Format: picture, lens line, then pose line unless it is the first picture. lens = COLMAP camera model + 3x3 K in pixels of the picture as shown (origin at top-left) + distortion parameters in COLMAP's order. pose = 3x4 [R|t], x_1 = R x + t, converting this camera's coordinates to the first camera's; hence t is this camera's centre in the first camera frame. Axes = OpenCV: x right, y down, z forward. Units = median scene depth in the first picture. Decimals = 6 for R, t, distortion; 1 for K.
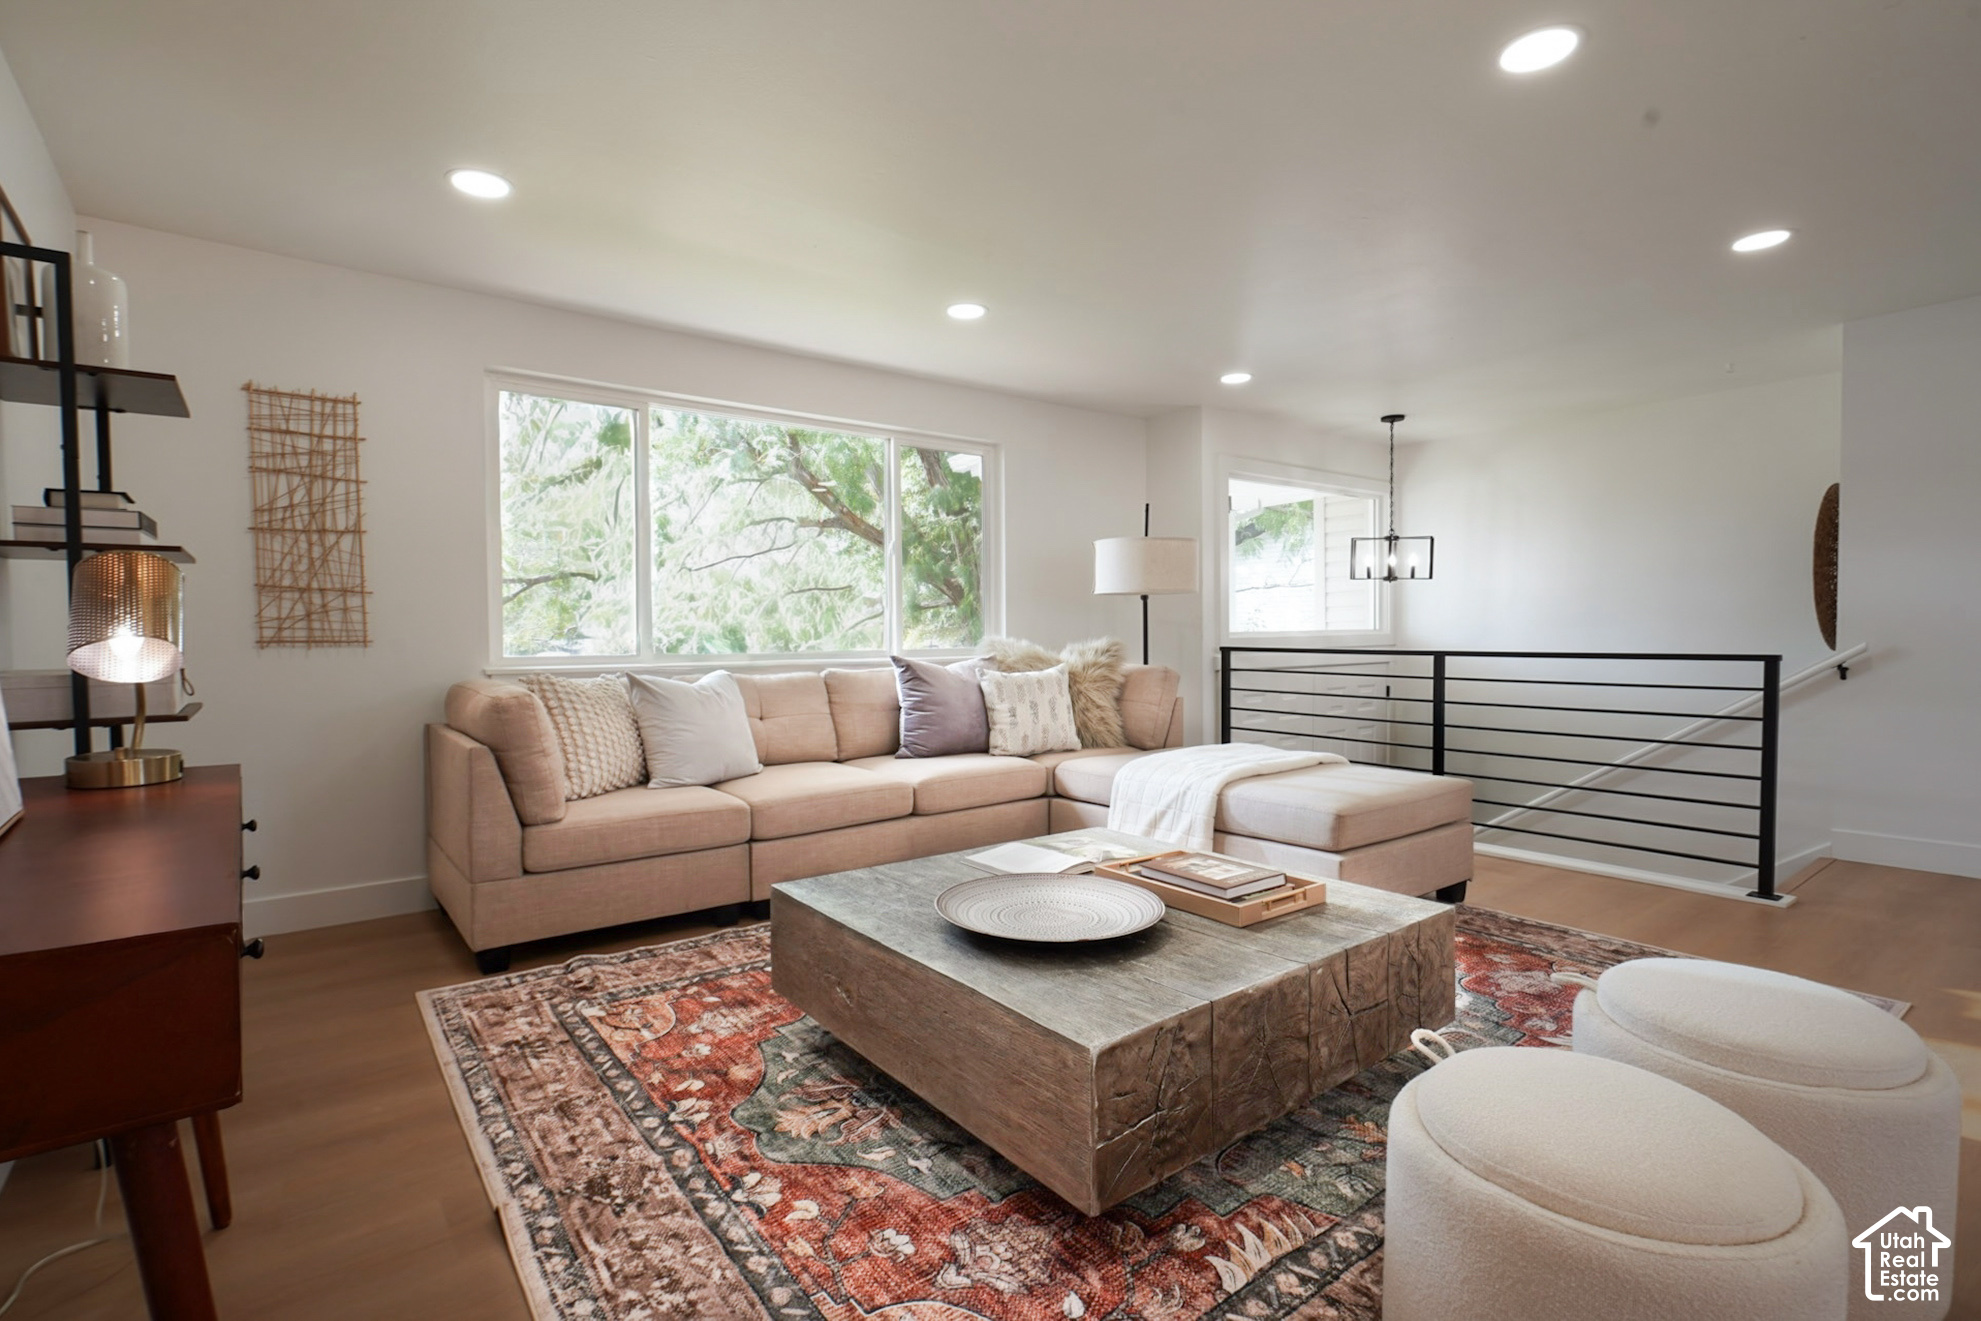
lens RADIAL K [[909.4, 0, 874.9], [0, 909.4, 658.0], [0, 0, 1]] dist [-0.002146, -0.000424]
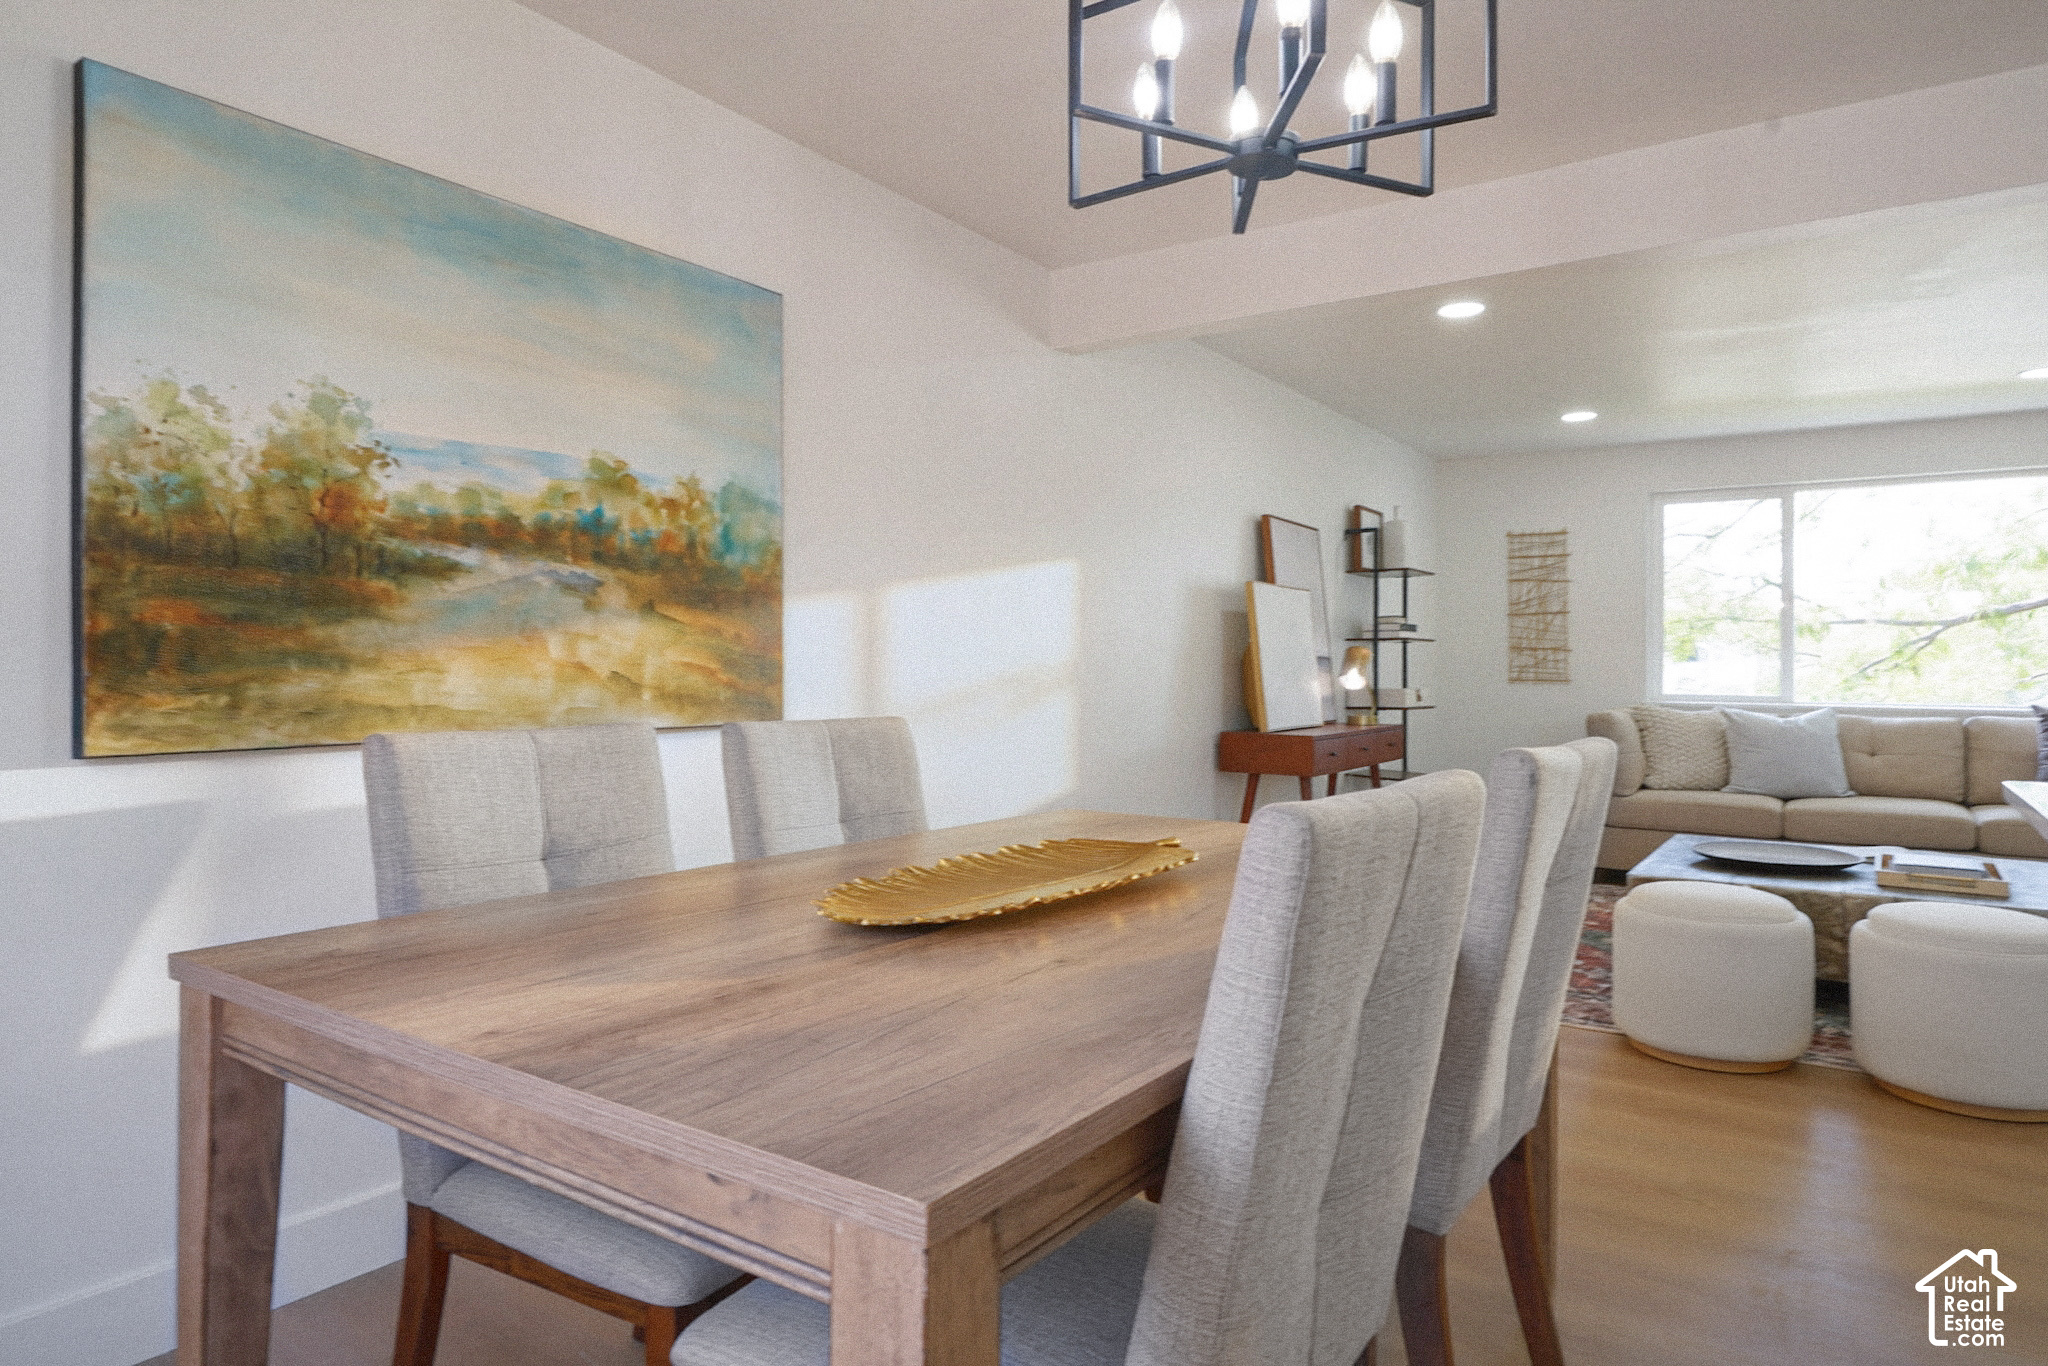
lens RADIAL K [[1129.6, 0, 1068.2], [0, 1129.6, 688.4], [0, 0, 1]] dist [-0.005101, 0.003281]
pose [[0.344004, 0.020836, -0.938737, 0.994878], [-0.038995, 0.999208, 0.007888, 0.014056], [0.938158, 0.033893, 0.344544, -0.503182]]
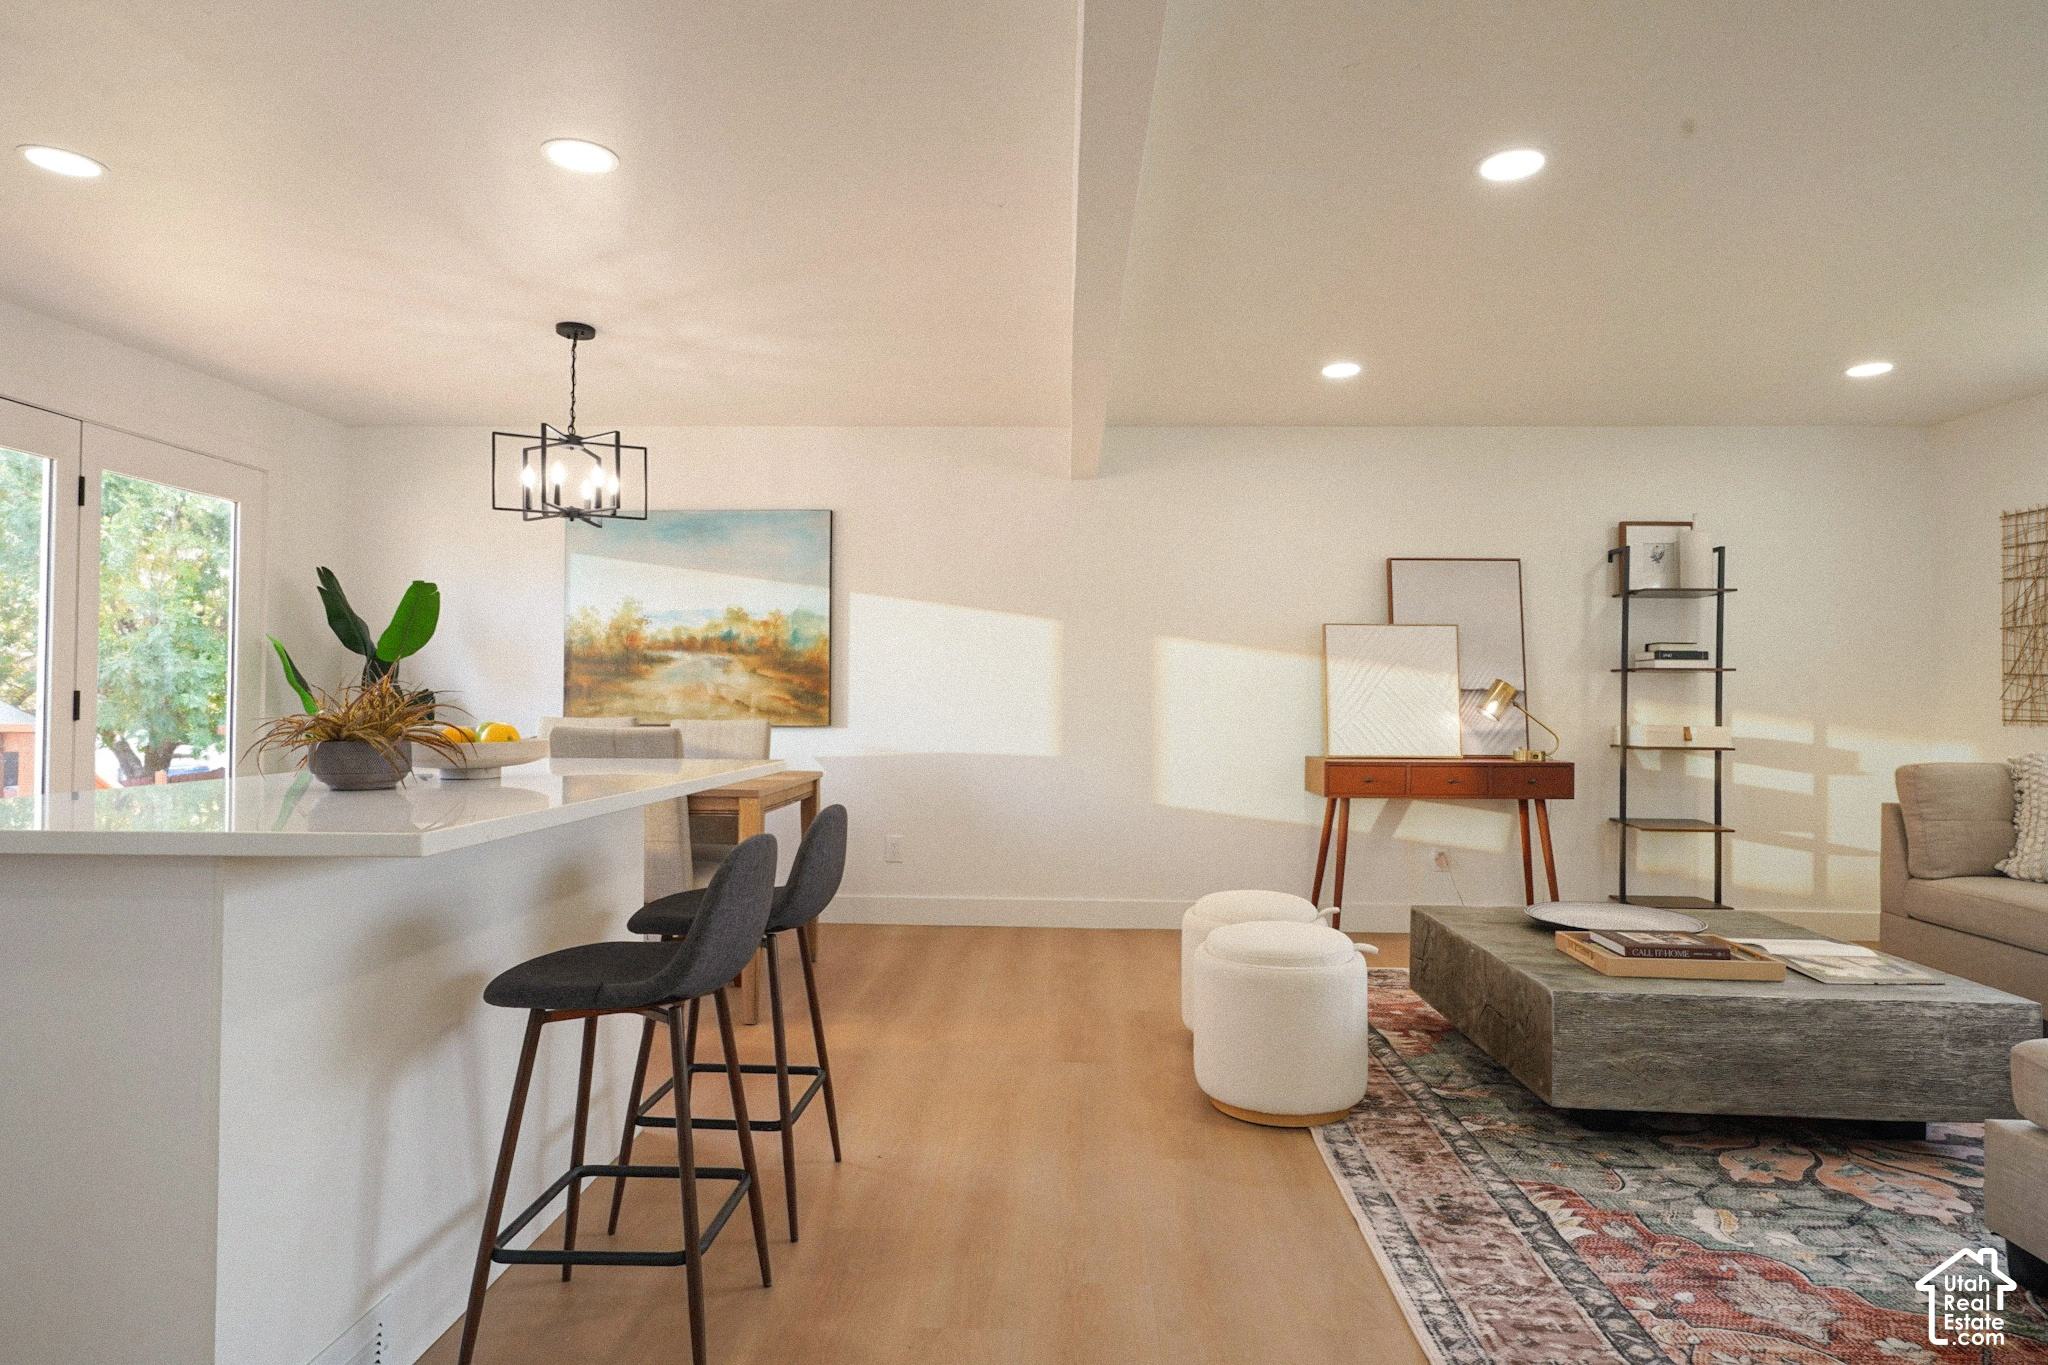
lens RADIAL K [[1131.6, 0, 995.2], [0, 1131.6, 685.0], [0, 0, 1]] dist [-0.005917, 0.003125]
pose [[-0.621528, -0.010532, -0.783321, 1.286638], [-0.033359, 0.999358, 0.013032, -0.036603], [0.782681, 0.034230, -0.621481, 0.825426]]
